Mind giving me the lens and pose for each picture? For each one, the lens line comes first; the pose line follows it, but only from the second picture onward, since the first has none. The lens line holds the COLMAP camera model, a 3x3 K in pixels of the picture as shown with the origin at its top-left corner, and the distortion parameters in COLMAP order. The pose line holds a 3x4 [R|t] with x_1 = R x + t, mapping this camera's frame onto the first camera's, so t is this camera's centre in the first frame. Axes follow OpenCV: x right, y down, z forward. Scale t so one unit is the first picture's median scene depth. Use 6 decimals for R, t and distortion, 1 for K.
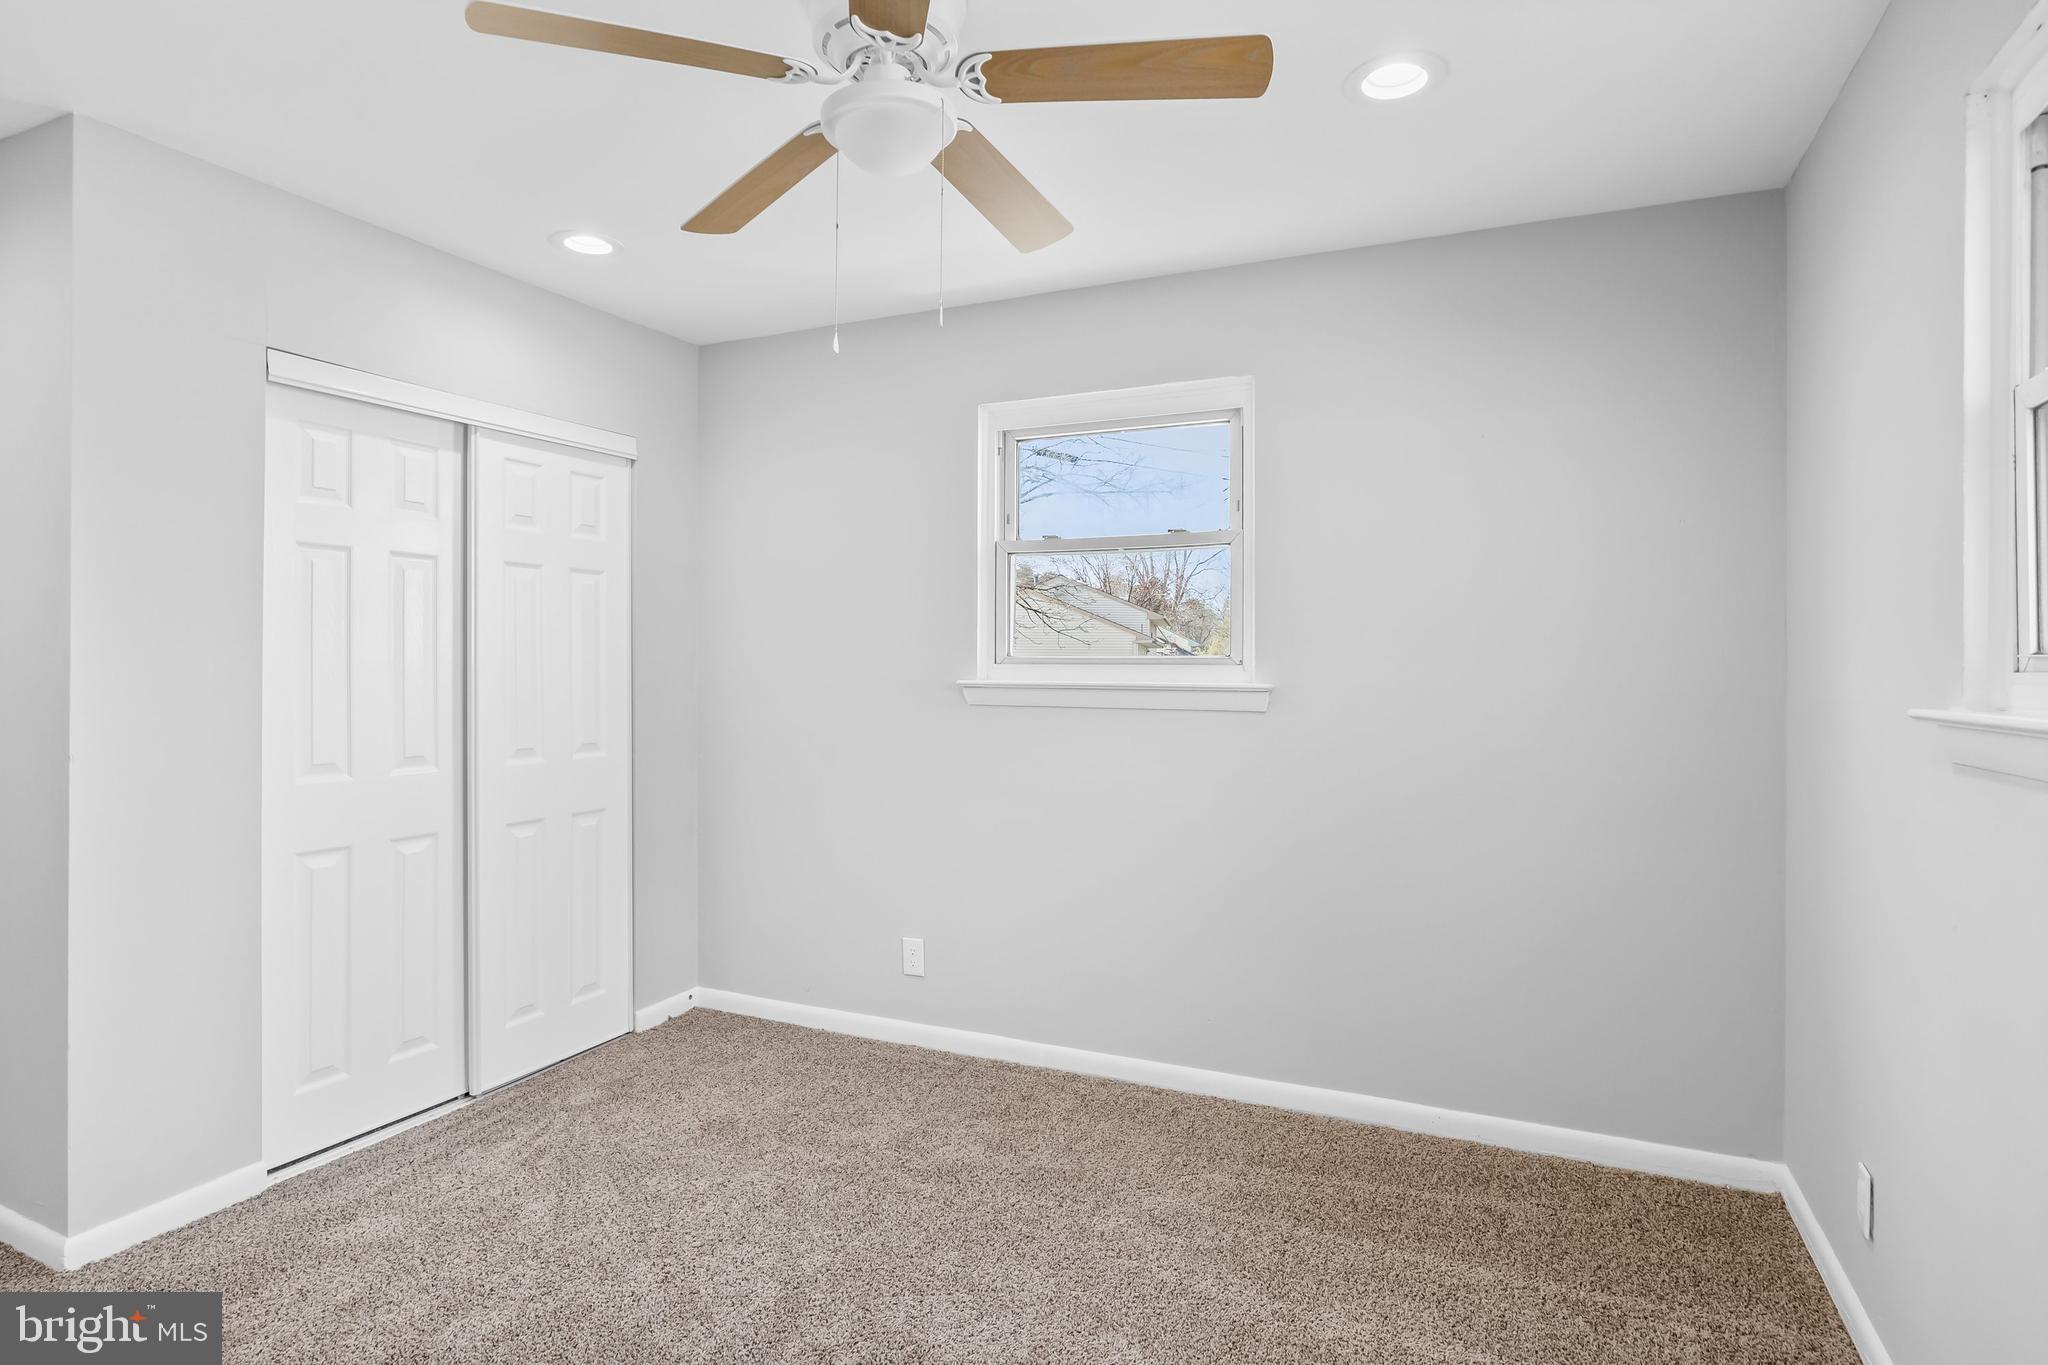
lens RADIAL K [[1073.8, 0, 1024.0], [0, 1073.8, 682.5], [0, 0, 1]] dist [-0.005076, -0.000976]
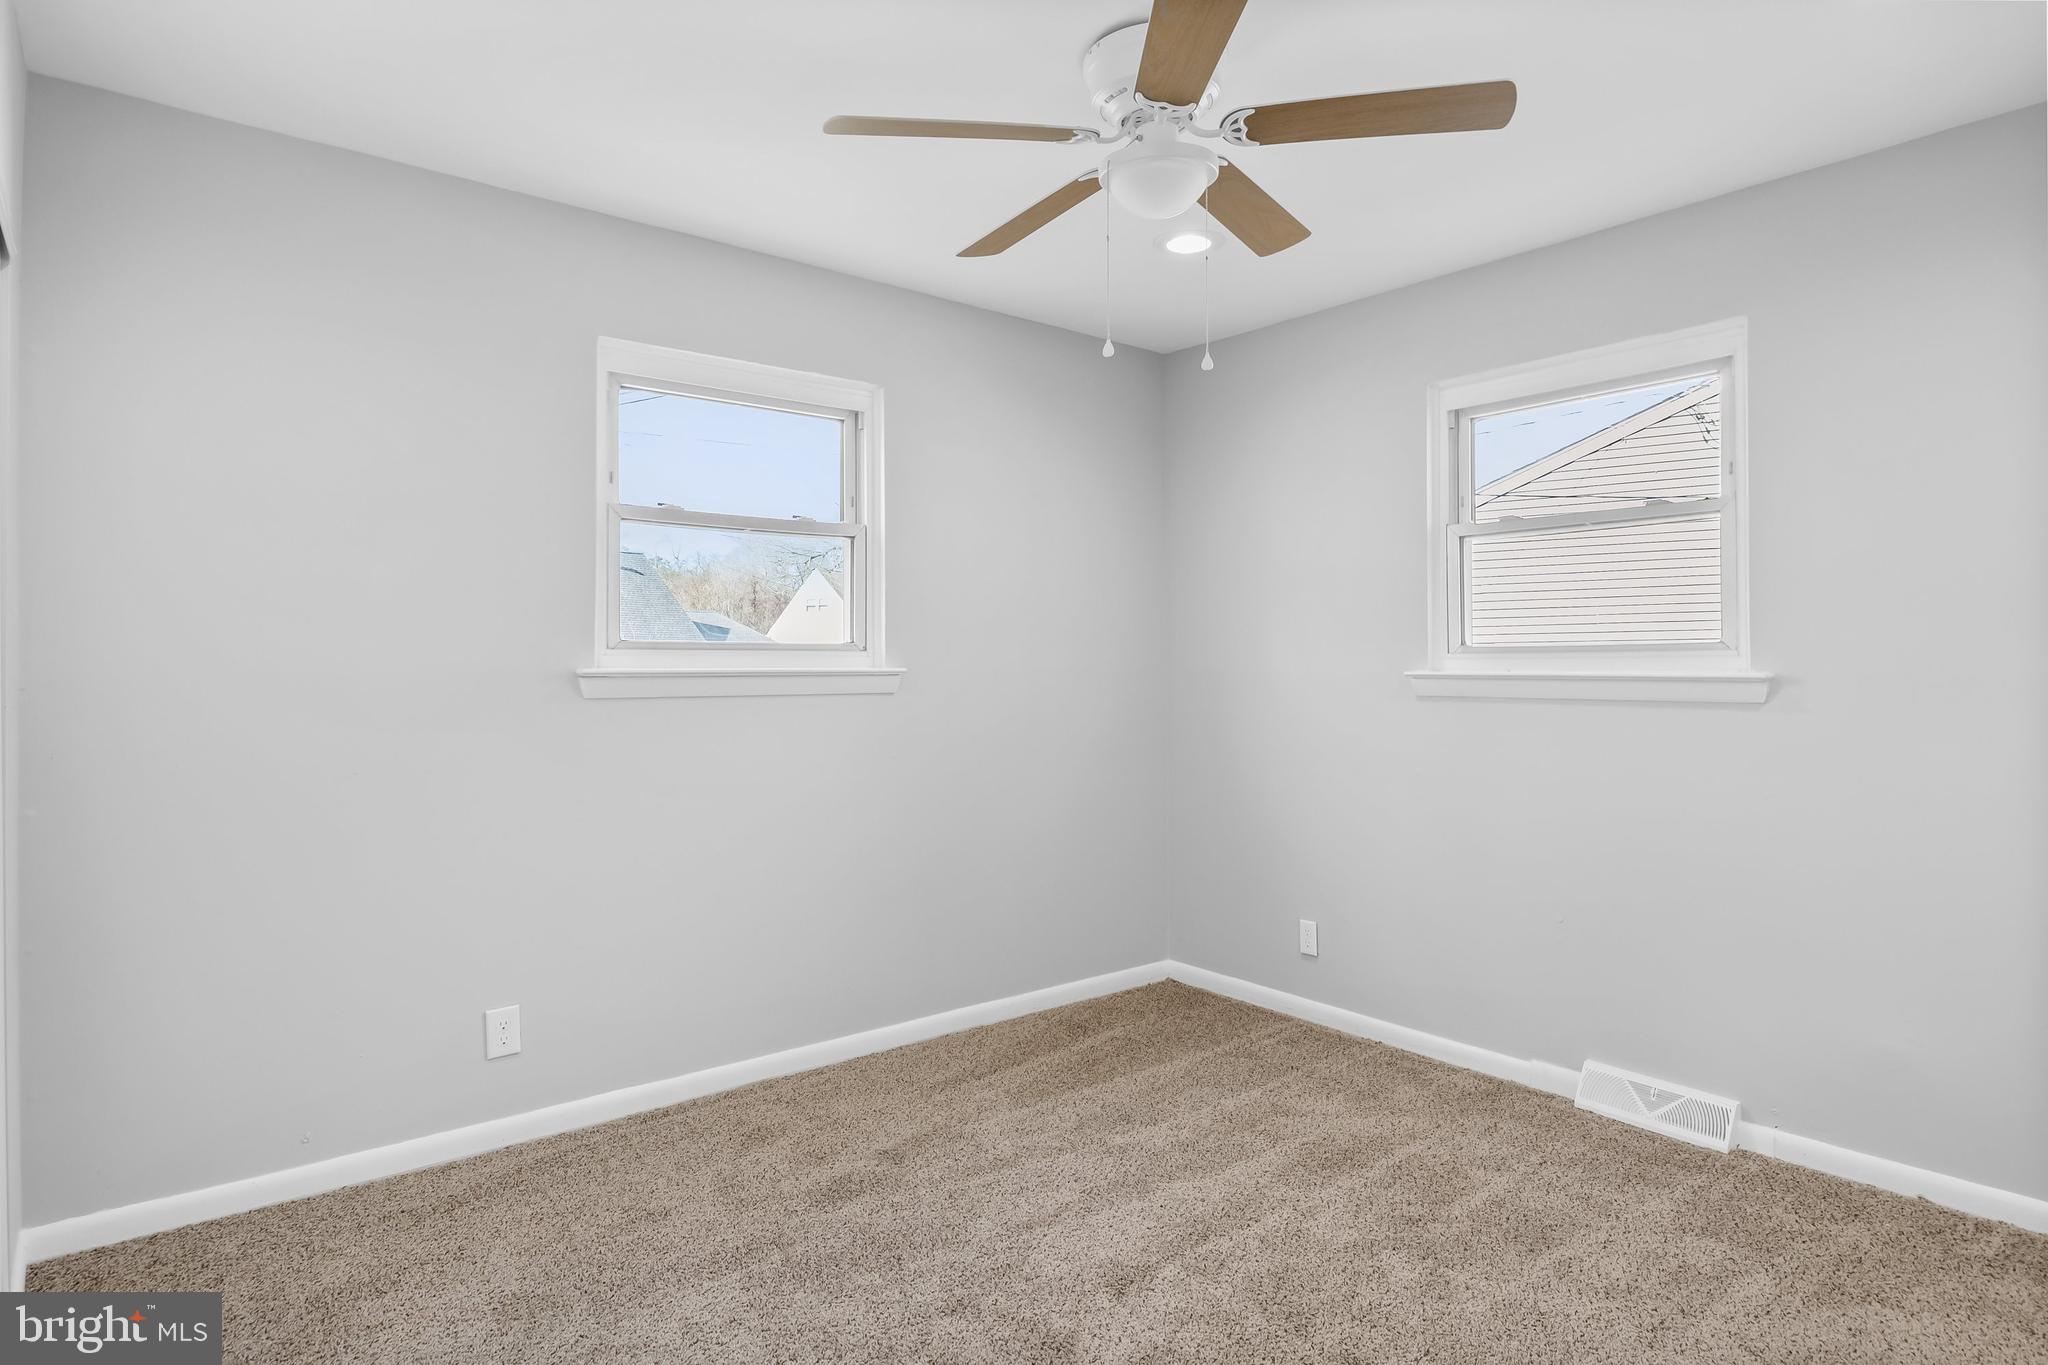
lens RADIAL K [[1125.9, 0, 1024.0], [0, 1125.9, 682.5], [0, 0, 1]] dist [-0.005080, -0.000338]
pose [[0.448100, -0.023949, 0.893662, -0.685998], [0.015146, 0.999701, 0.019196, -0.003277], [-0.893855, 0.004933, 0.448329, 0.326901]]
